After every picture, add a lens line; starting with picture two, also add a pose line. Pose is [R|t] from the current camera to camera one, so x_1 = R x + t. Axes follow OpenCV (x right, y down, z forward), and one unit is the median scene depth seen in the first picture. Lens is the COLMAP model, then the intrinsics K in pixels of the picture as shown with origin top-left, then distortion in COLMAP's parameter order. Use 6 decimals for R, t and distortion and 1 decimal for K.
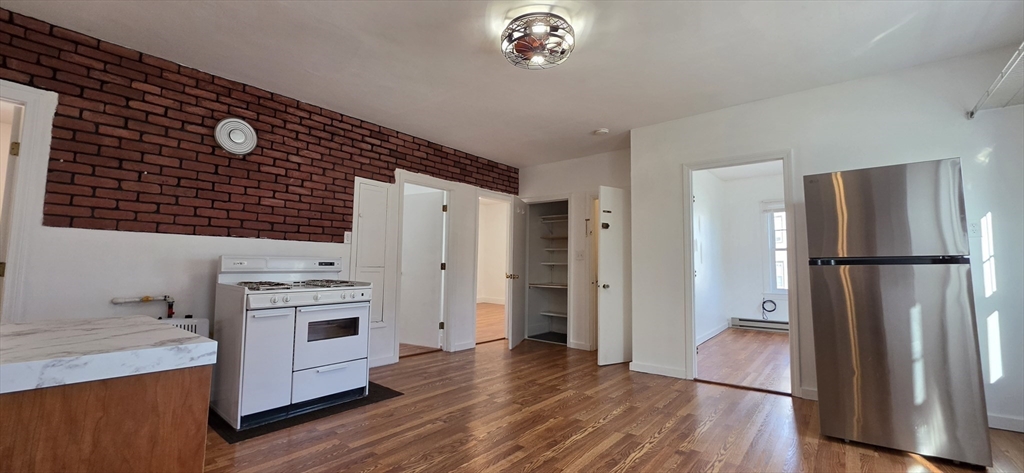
lens RADIAL K [[409.6, 0, 510.6], [0, 409.6, 235.0], [0, 0, 1]] dist [-0.000658, -0.000142]
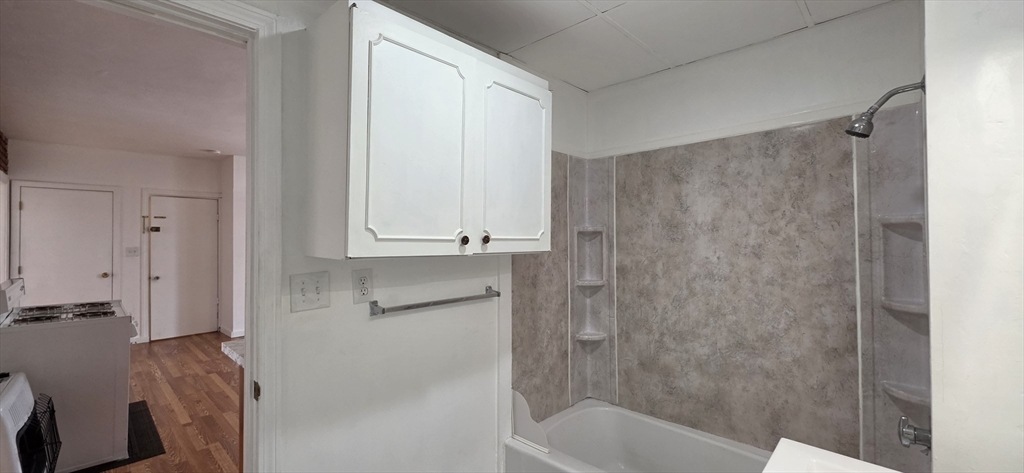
lens RADIAL K [[409.6, 0, 510.6], [0, 409.6, 235.0], [0, 0, 1]] dist [-0.000658, -0.000142]
pose [[0.068867, -0.006546, 0.997604, -1.160608], [-0.067710, 0.997642, 0.011221, -0.097983], [-0.995325, -0.068320, 0.068261, 0.033266]]
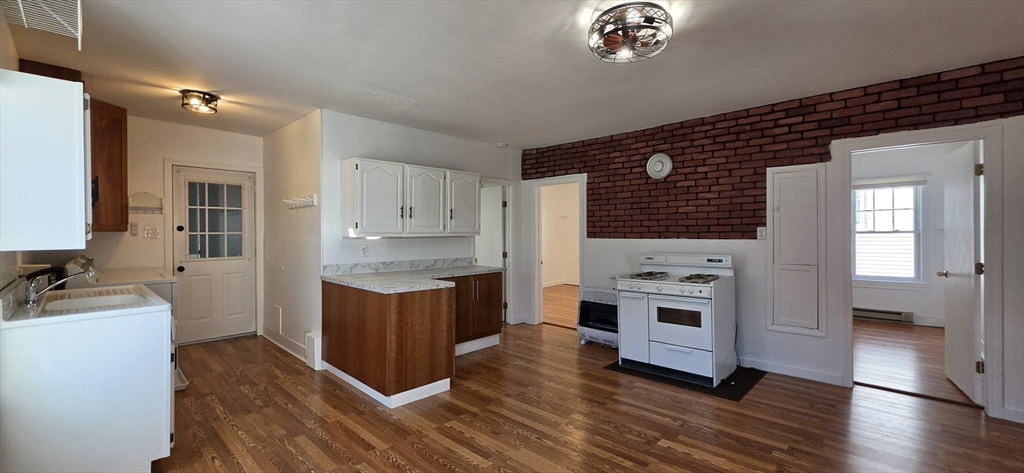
lens RADIAL K [[409.6, 0, 510.6], [0, 409.6, 235.0], [0, 0, 1]] dist [-0.000658, -0.000142]
pose [[-0.083633, -0.009577, -0.996451, 0.697968], [0.080633, 0.996610, -0.016346, -0.024507], [0.993229, -0.081714, -0.082577, 0.550751]]
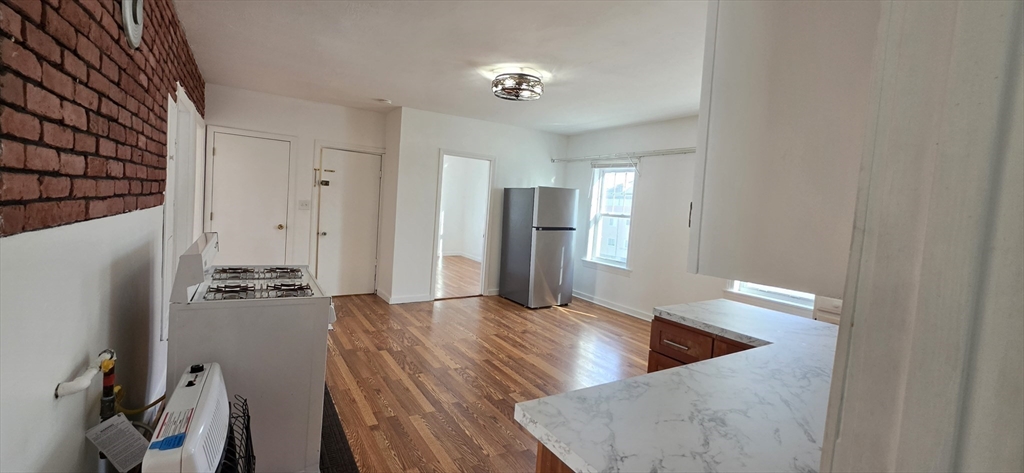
lens RADIAL K [[416.1, 0, 516.2], [0, 416.1, 230.8], [0, 0, 1]] dist [0.000129, -0.000029]
pose [[0.305363, -0.049546, 0.950946, -0.939277], [-0.135101, 0.986289, 0.094770, -0.077347], [-0.942604, -0.157413, 0.294482, 0.353501]]
